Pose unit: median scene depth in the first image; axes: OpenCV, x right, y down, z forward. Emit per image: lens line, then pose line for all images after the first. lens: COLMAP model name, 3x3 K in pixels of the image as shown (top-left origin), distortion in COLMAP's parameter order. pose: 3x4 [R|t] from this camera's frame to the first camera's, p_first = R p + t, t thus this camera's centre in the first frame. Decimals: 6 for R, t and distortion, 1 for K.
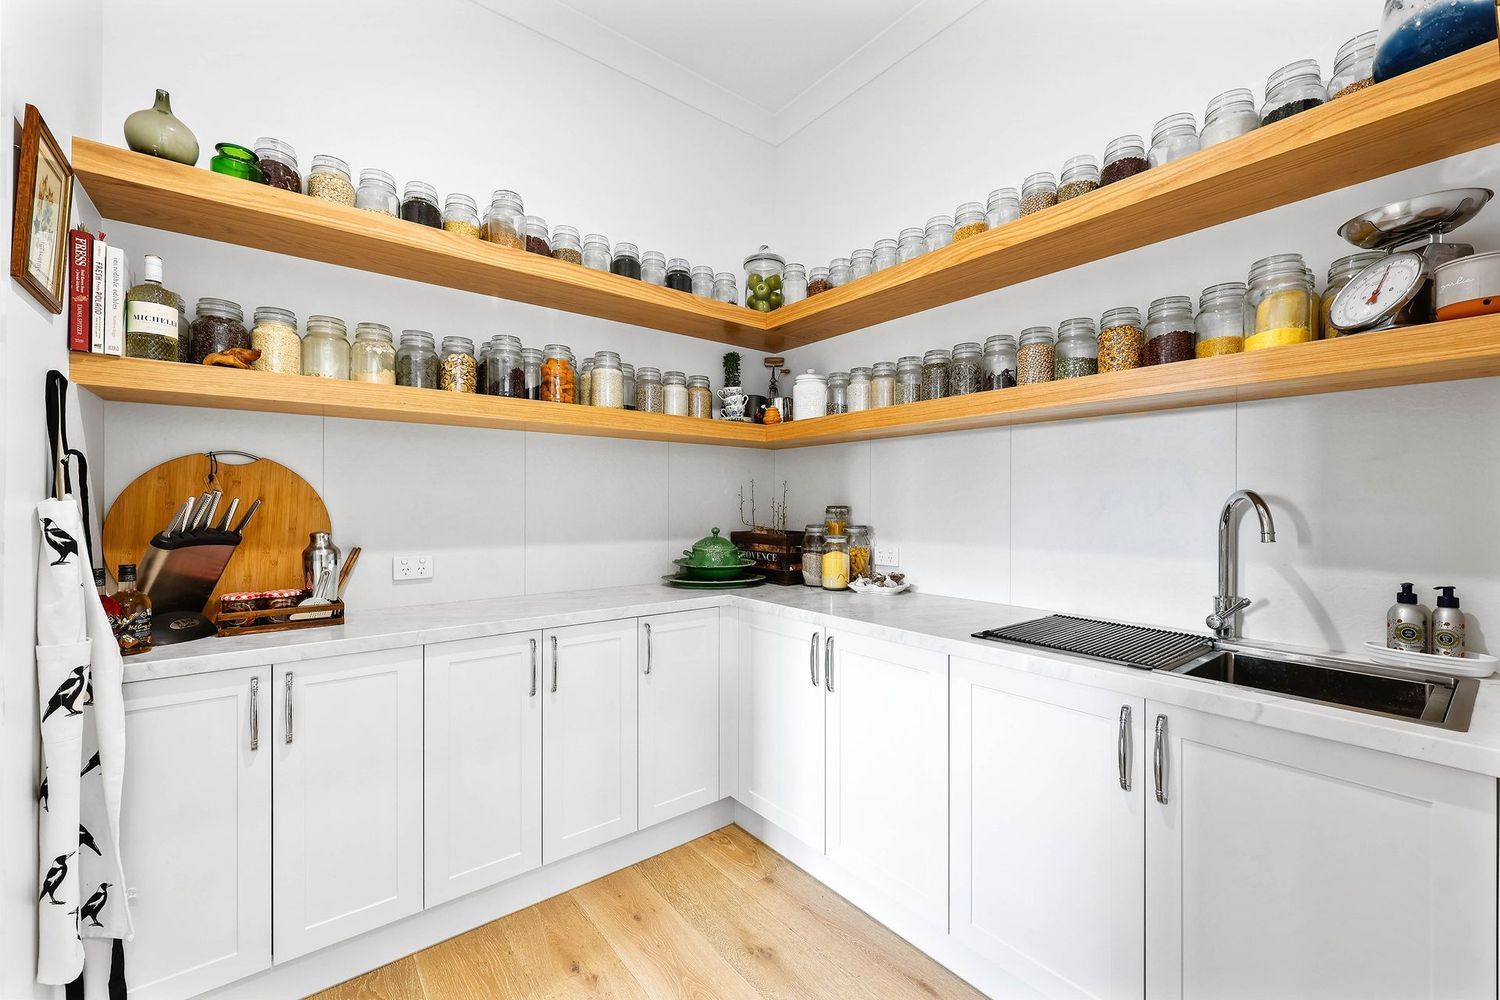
lens RADIAL K [[608.1, 0, 749.4], [0, 608.1, 506.8], [0, 0, 1]] dist [0.001904, -0.000573]
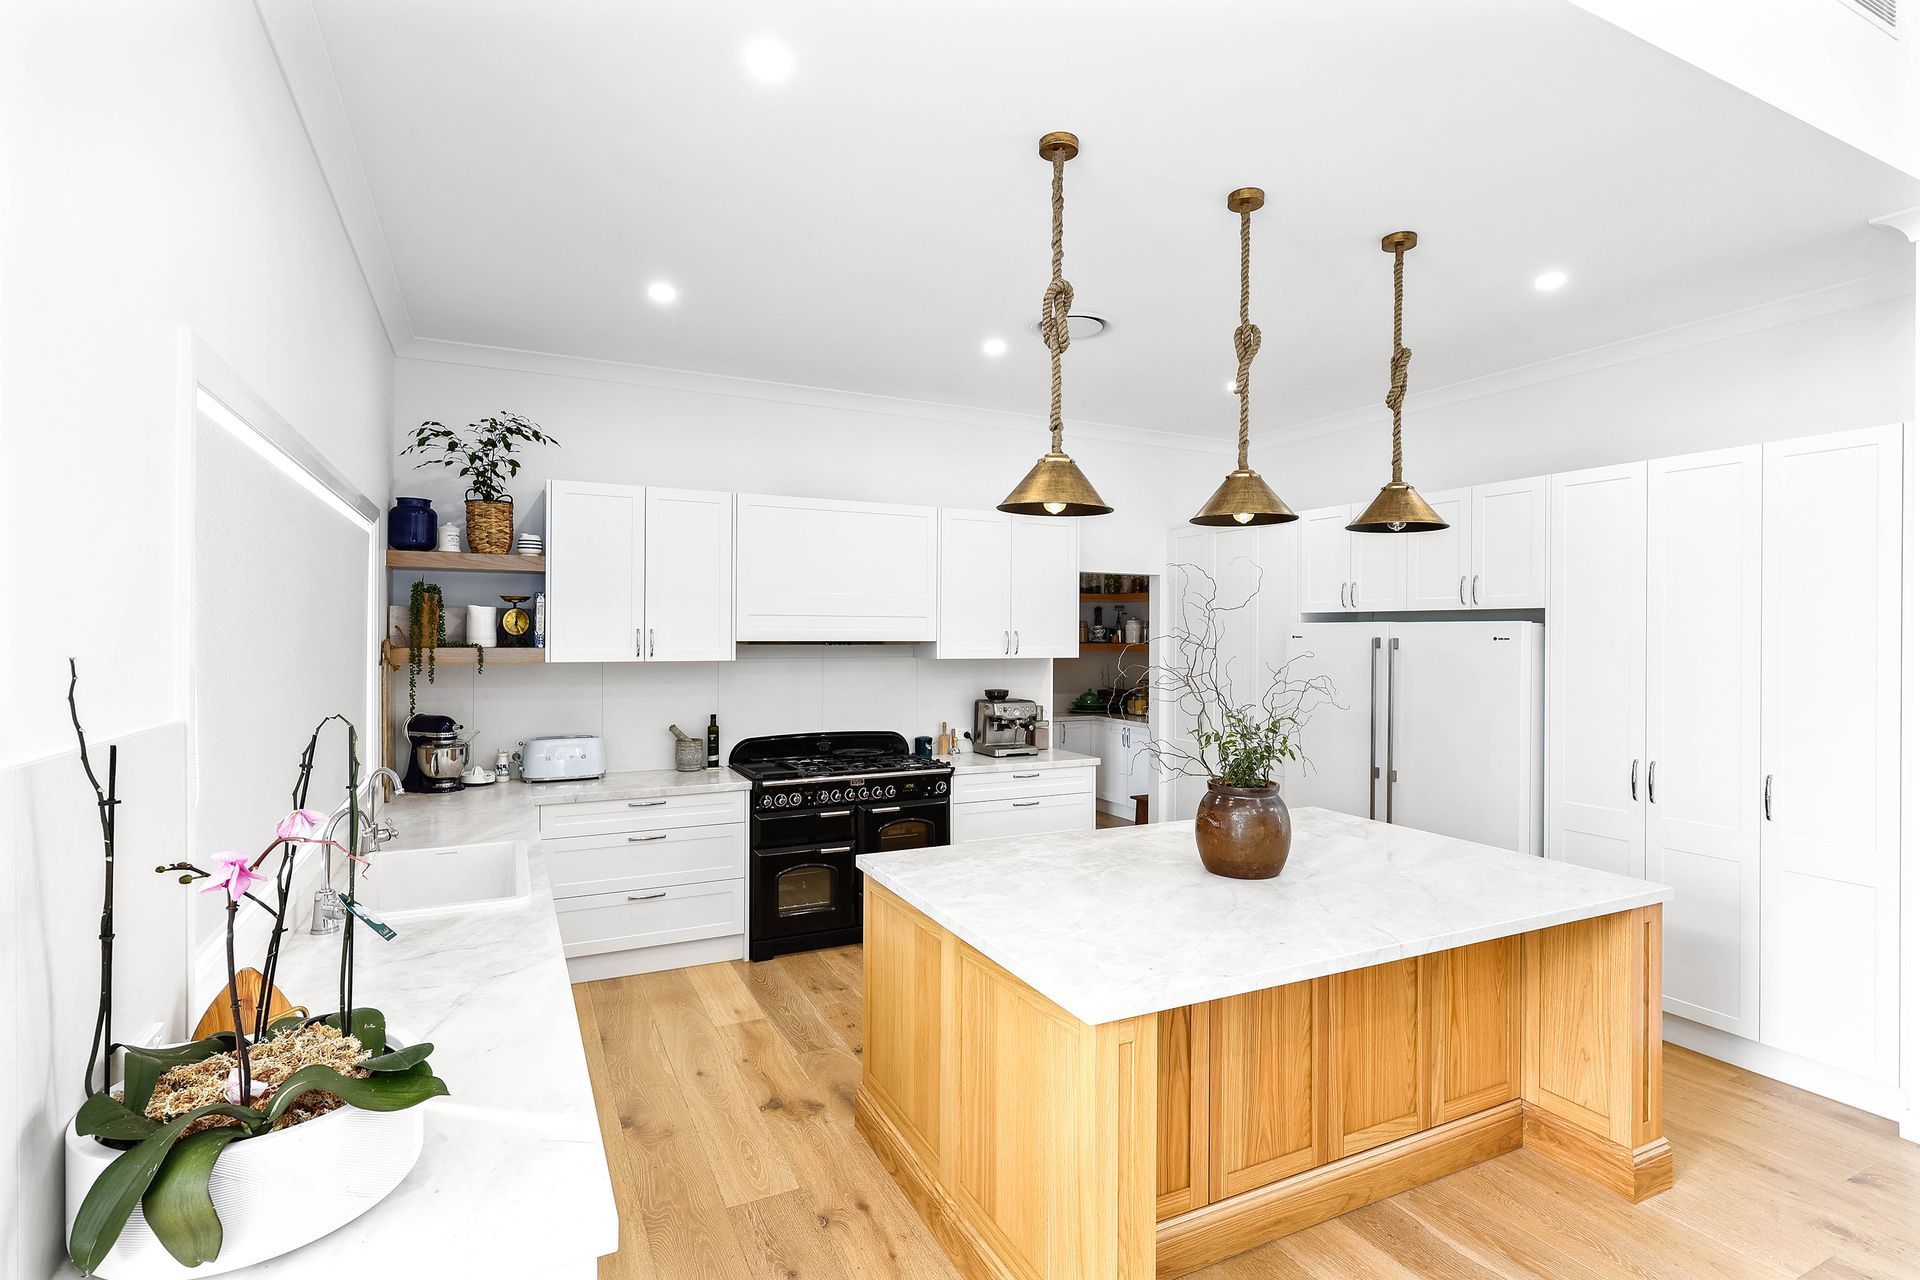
lens RADIAL K [[936.3, 0, 963.7], [0, 936.3, 627.2], [0, 0, 1]] dist [-0.000010, 0.000364]
pose [[0.978359, 0.001546, -0.206909, 0.311479], [-0.003522, 0.999952, -0.009180, -0.243893], [0.206885, 0.009710, 0.978317, -3.825059]]
